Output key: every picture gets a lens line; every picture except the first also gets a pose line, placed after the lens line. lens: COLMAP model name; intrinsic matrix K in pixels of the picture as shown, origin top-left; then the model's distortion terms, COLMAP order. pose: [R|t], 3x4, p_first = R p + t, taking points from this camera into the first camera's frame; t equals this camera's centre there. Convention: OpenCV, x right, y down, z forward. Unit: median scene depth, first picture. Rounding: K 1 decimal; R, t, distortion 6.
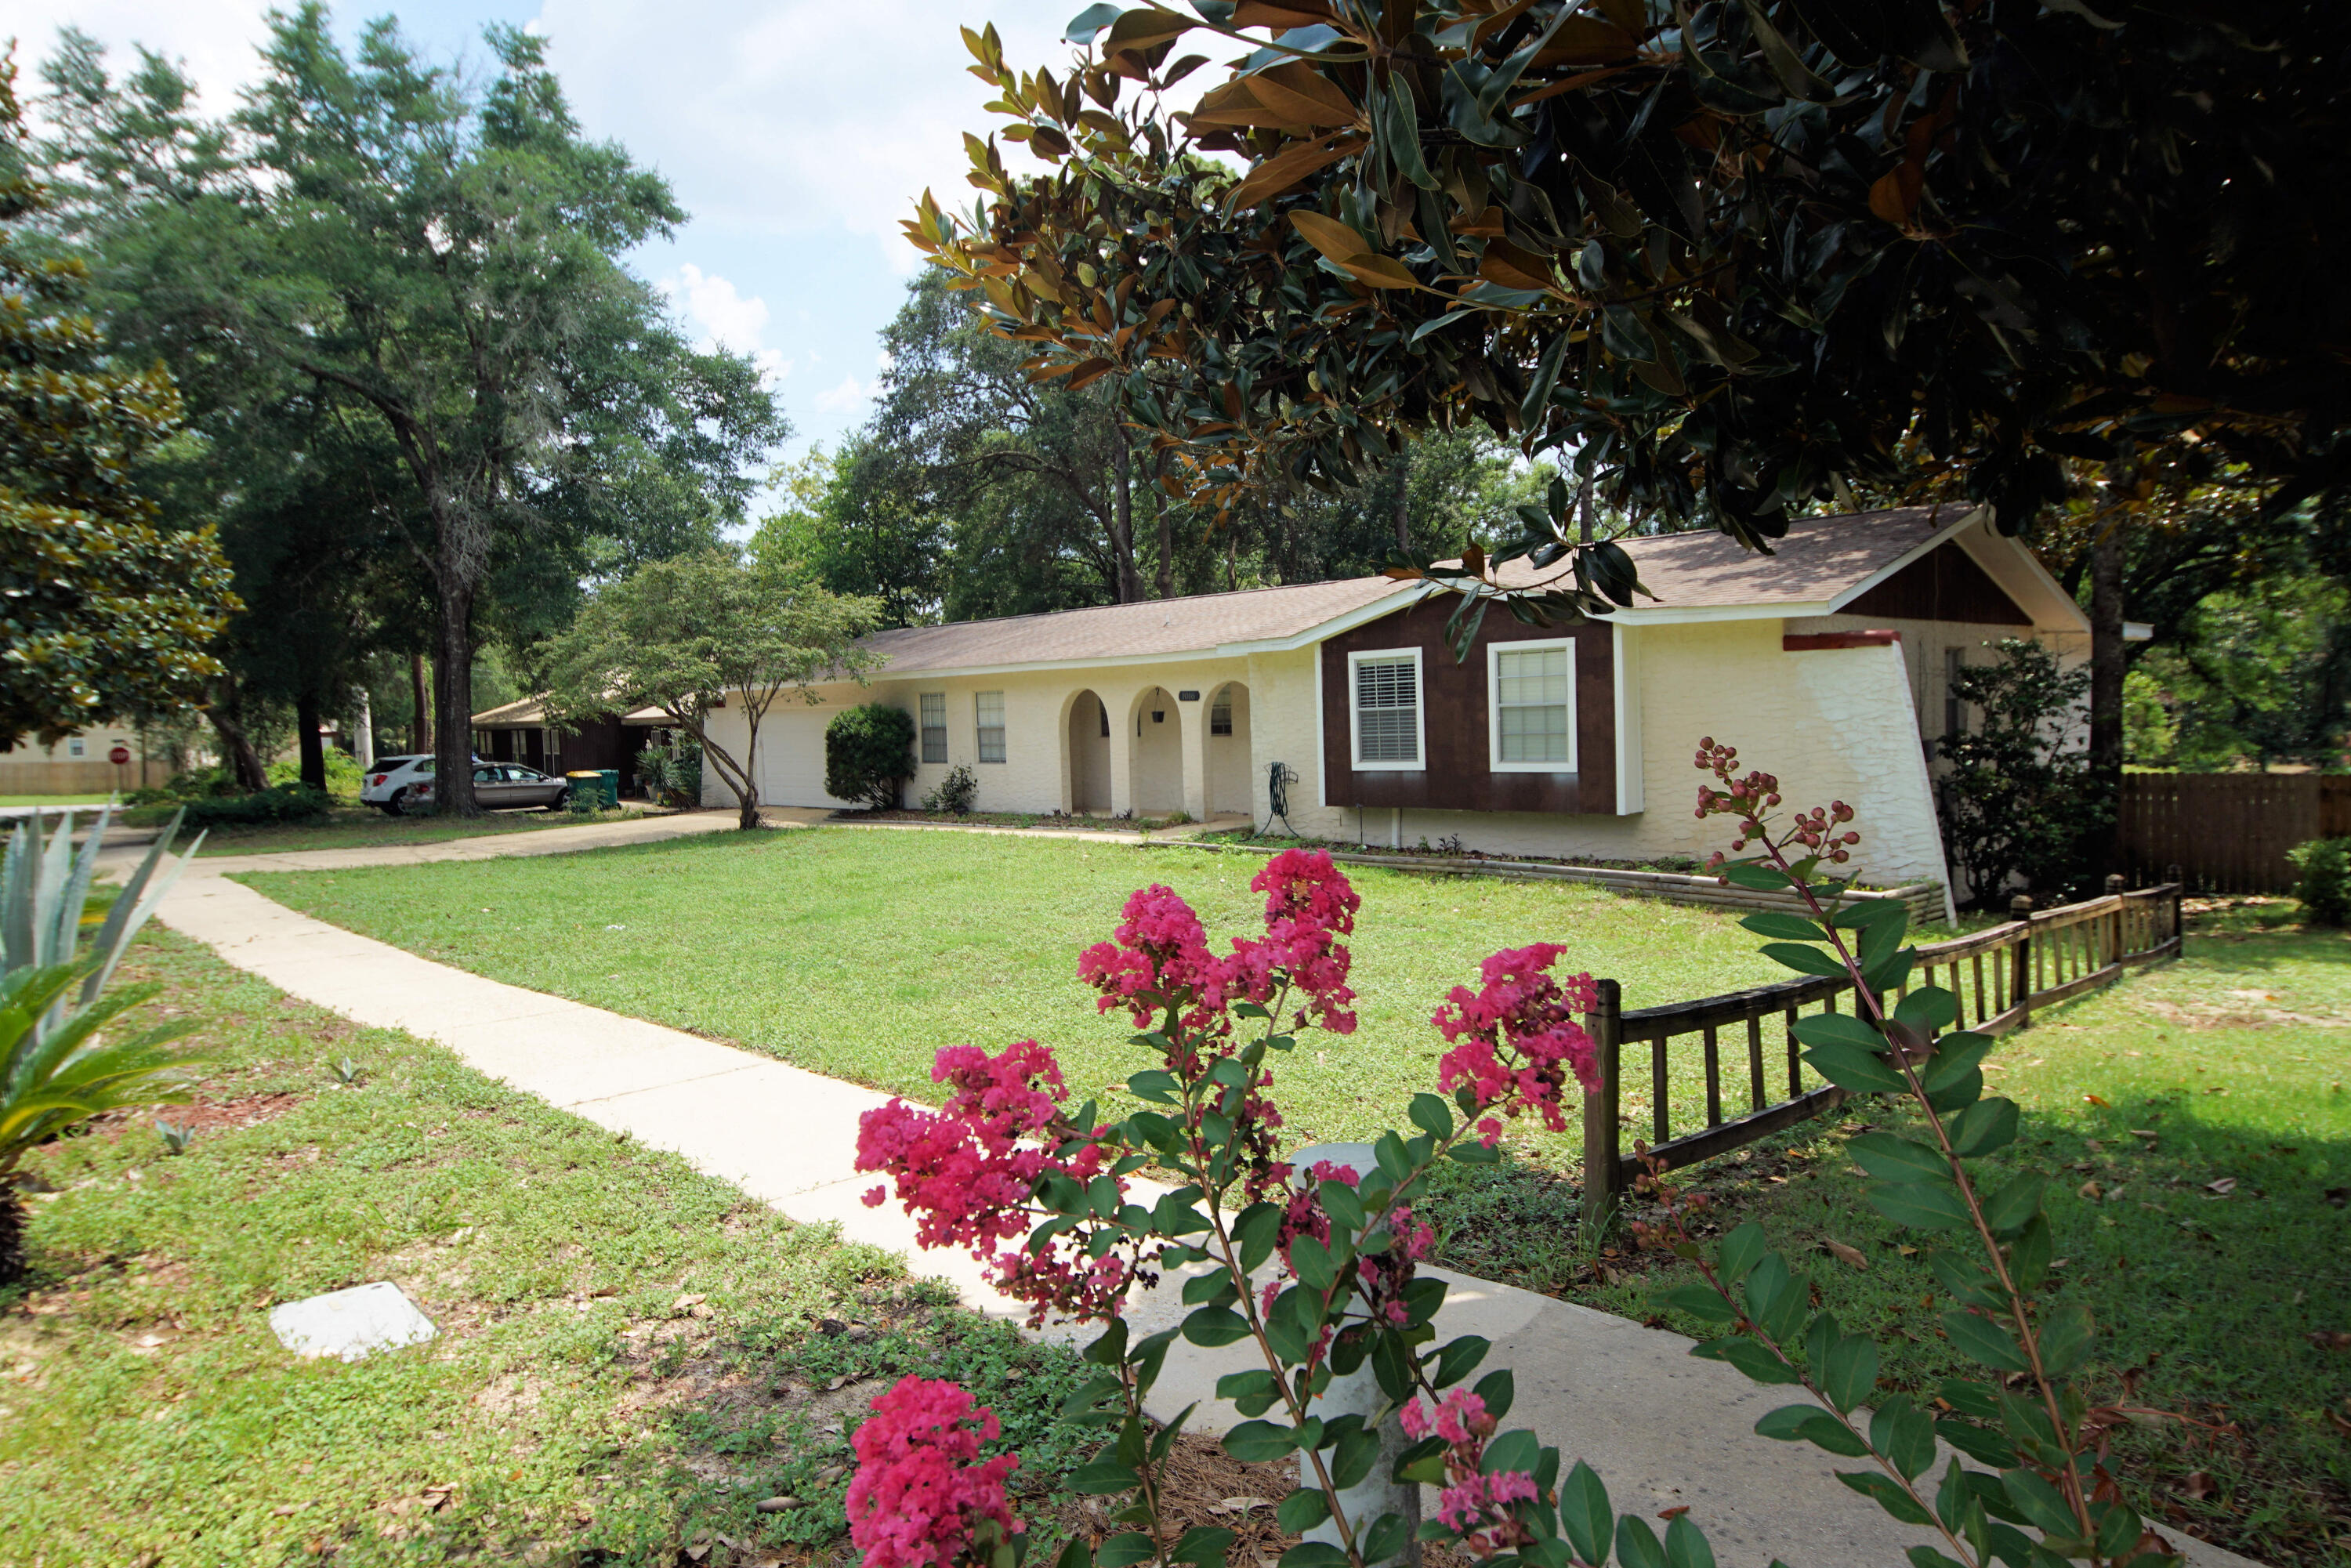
lens RADIAL K [[1628.1, 0, 1109.0], [0, 1628.1, 789.8], [0, 0, 1]] dist [0.021470, -0.001532]
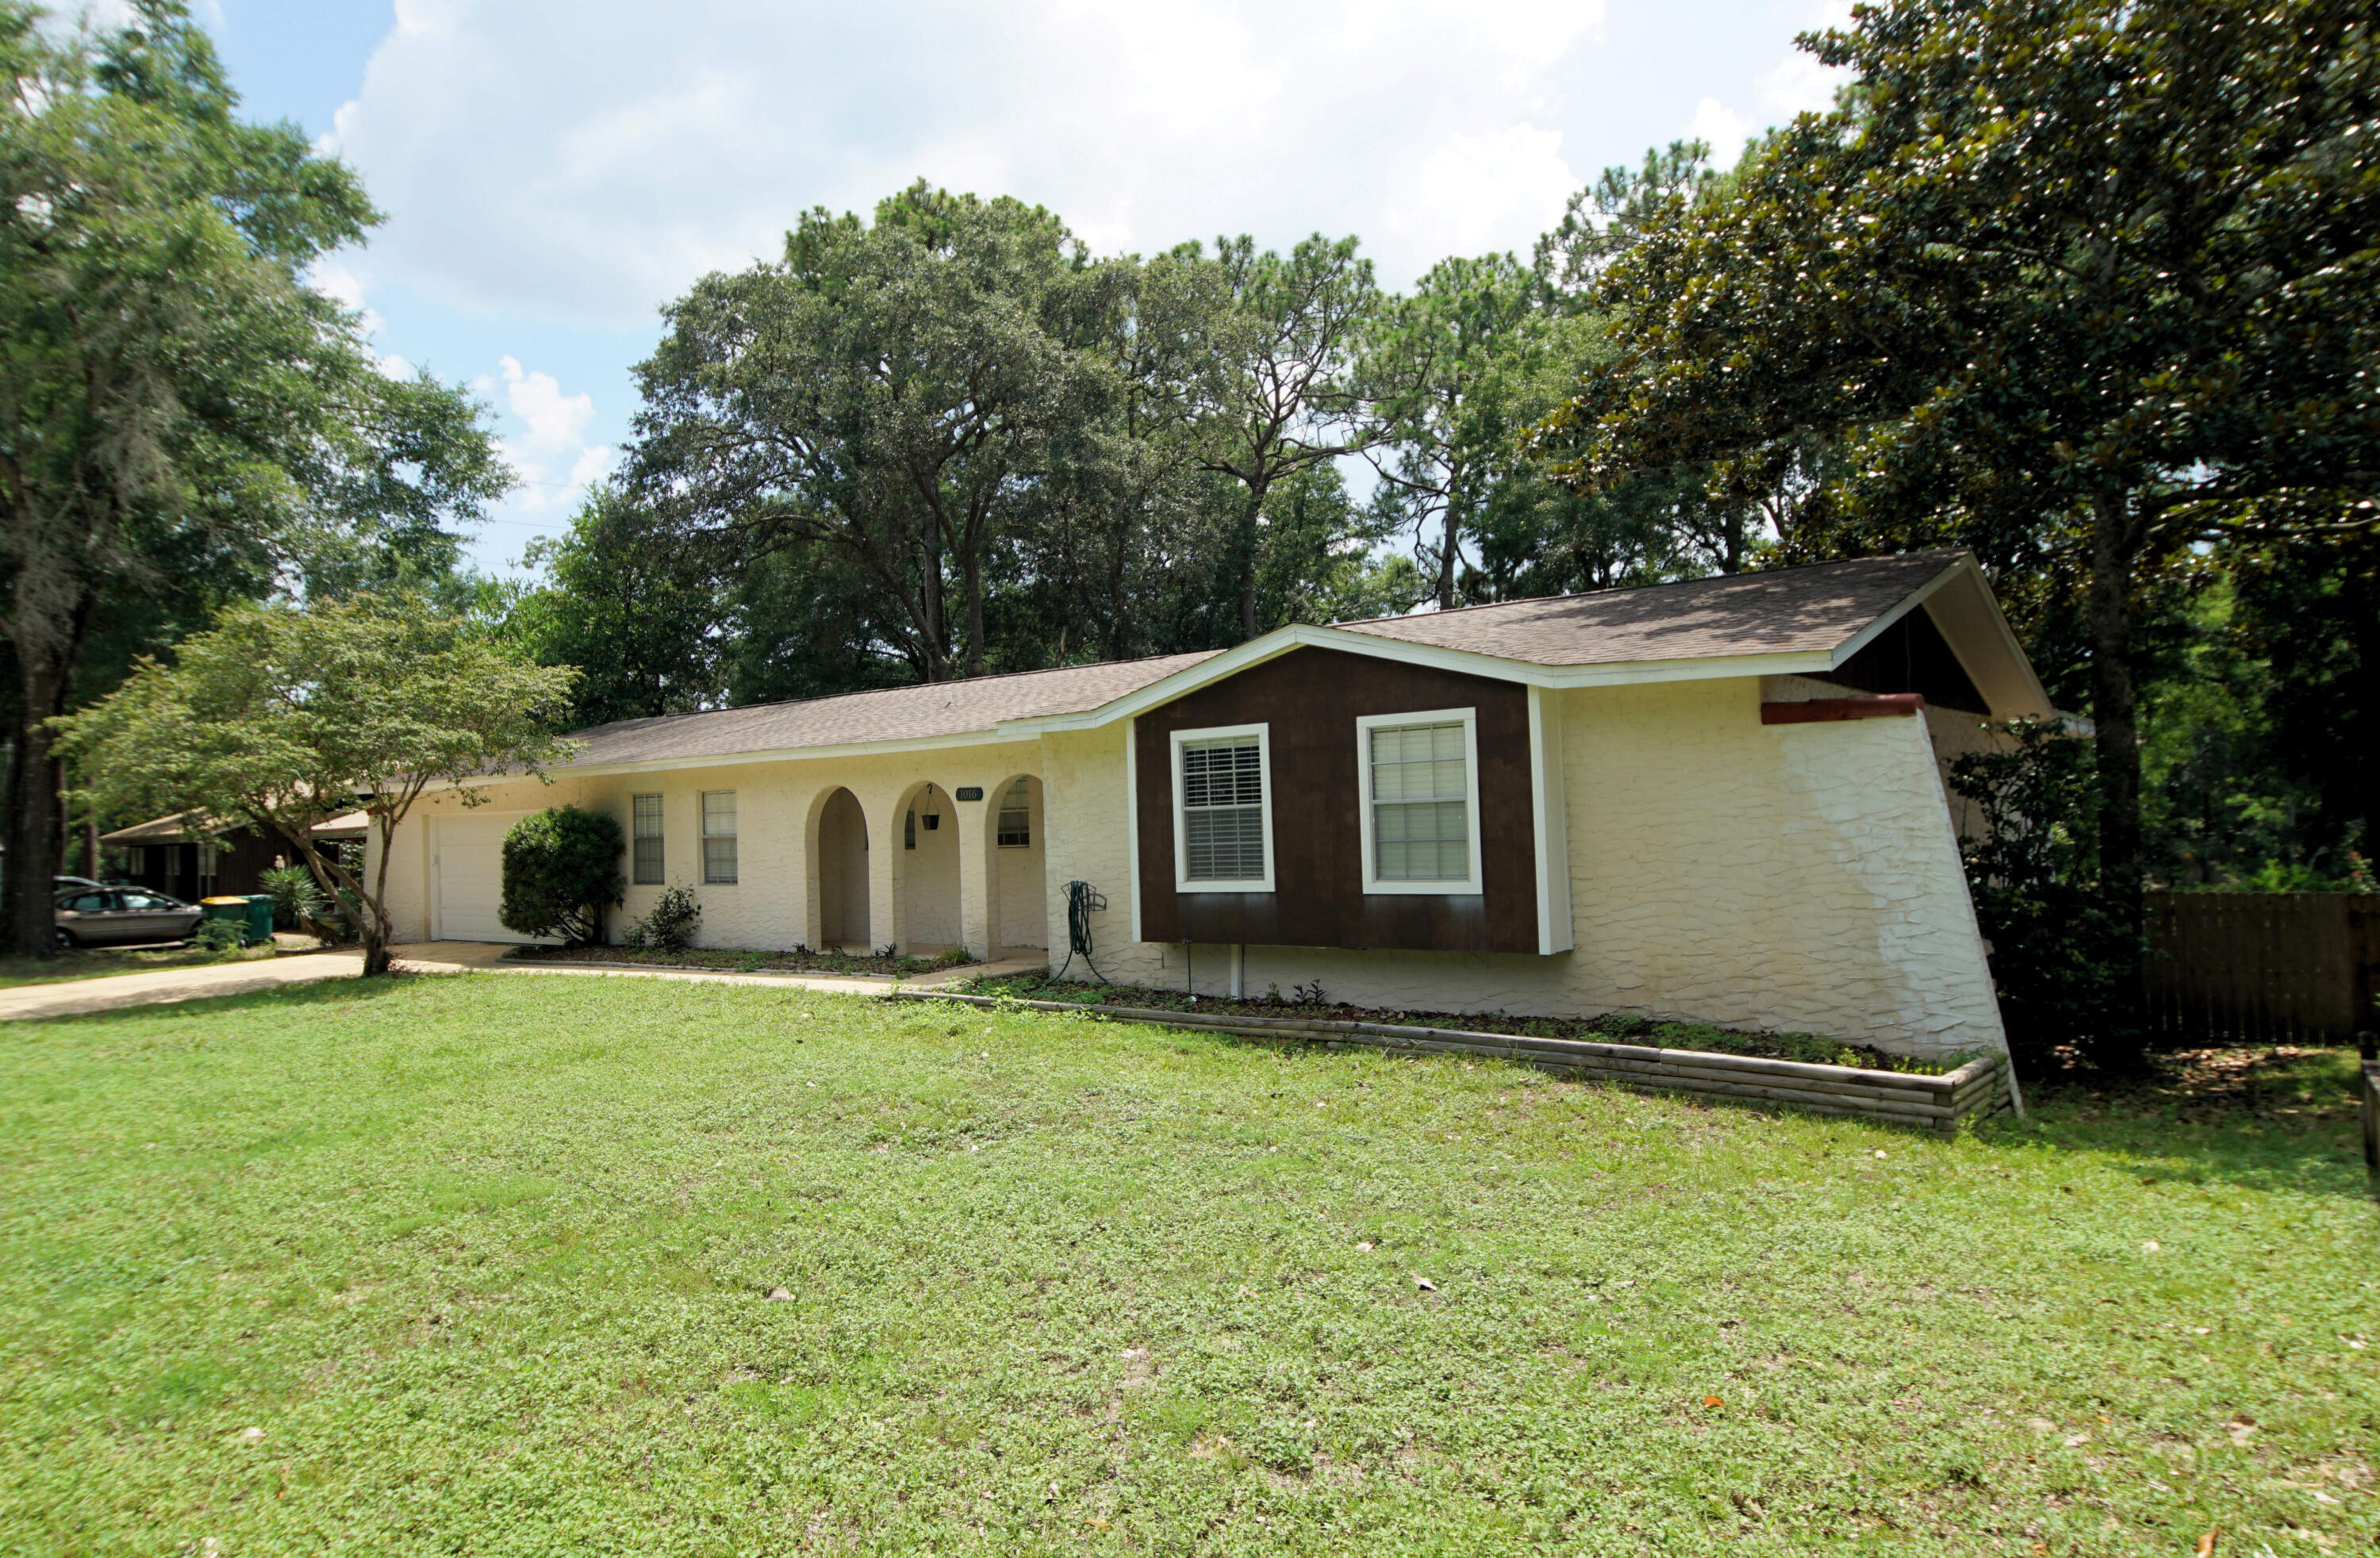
lens RADIAL K [[1641.1, 0, 1190.0], [0, 1641.1, 779.0], [0, 0, 1]] dist [0.038061, -0.002528]
pose [[0.990481, 0.005218, 0.137551, 0.044279], [0.005606, 0.996923, -0.078190, -0.004162], [-0.137536, 0.078217, 0.987404, 0.221198]]
